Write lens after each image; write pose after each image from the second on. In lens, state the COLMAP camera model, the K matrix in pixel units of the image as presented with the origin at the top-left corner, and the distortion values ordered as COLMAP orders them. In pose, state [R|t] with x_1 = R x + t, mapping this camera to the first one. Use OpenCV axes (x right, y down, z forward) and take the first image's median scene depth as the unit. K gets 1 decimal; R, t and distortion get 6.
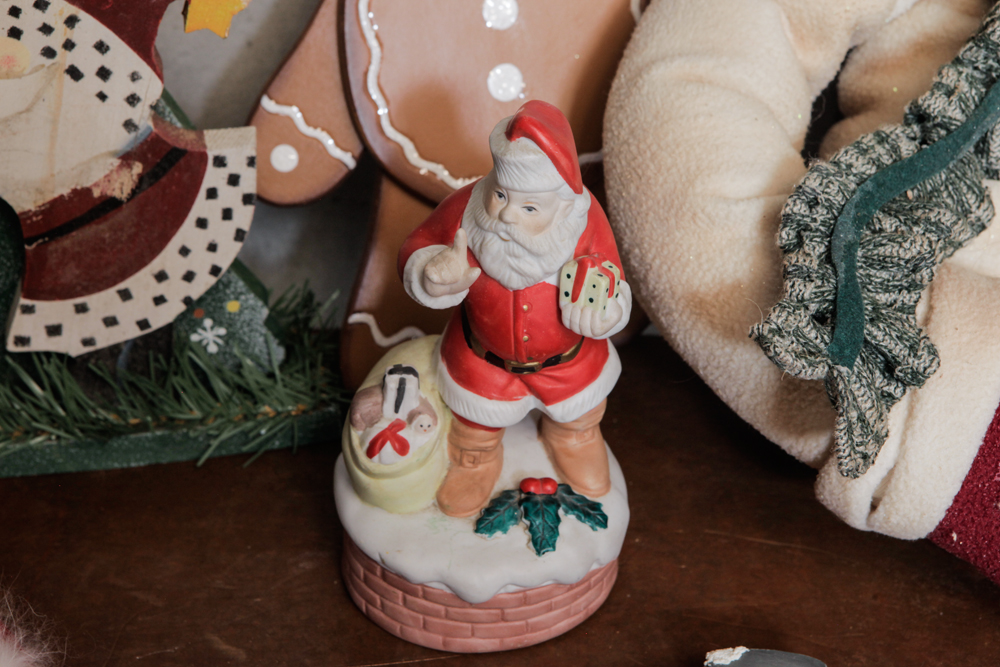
lens RADIAL K [[1932.7, 0, 507.5], [0, 1932.7, 328.7], [0, 0, 1]] dist [0.297752, 0.000000]
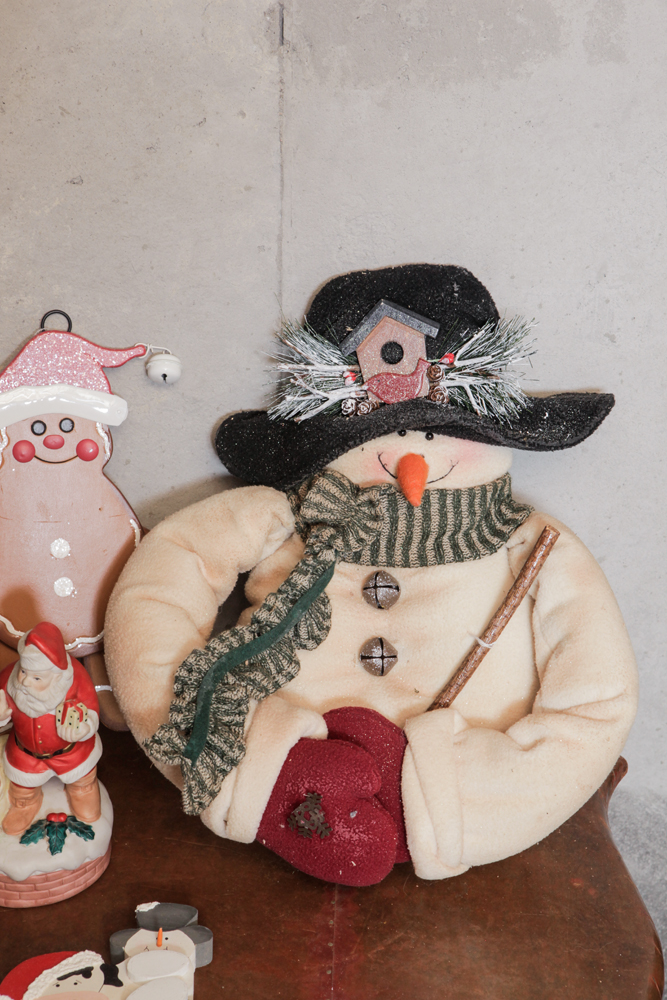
lens RADIAL K [[1932.7, 0, 328.2], [0, 1932.7, 497.4], [0, 0, 1]] dist [0.297752, 0.000000]
pose [[0.999538, -0.005714, -0.029865, 0.326320], [0.004250, 0.998796, -0.048868, -0.130938], [0.030109, 0.048718, 0.998359, -0.880786]]
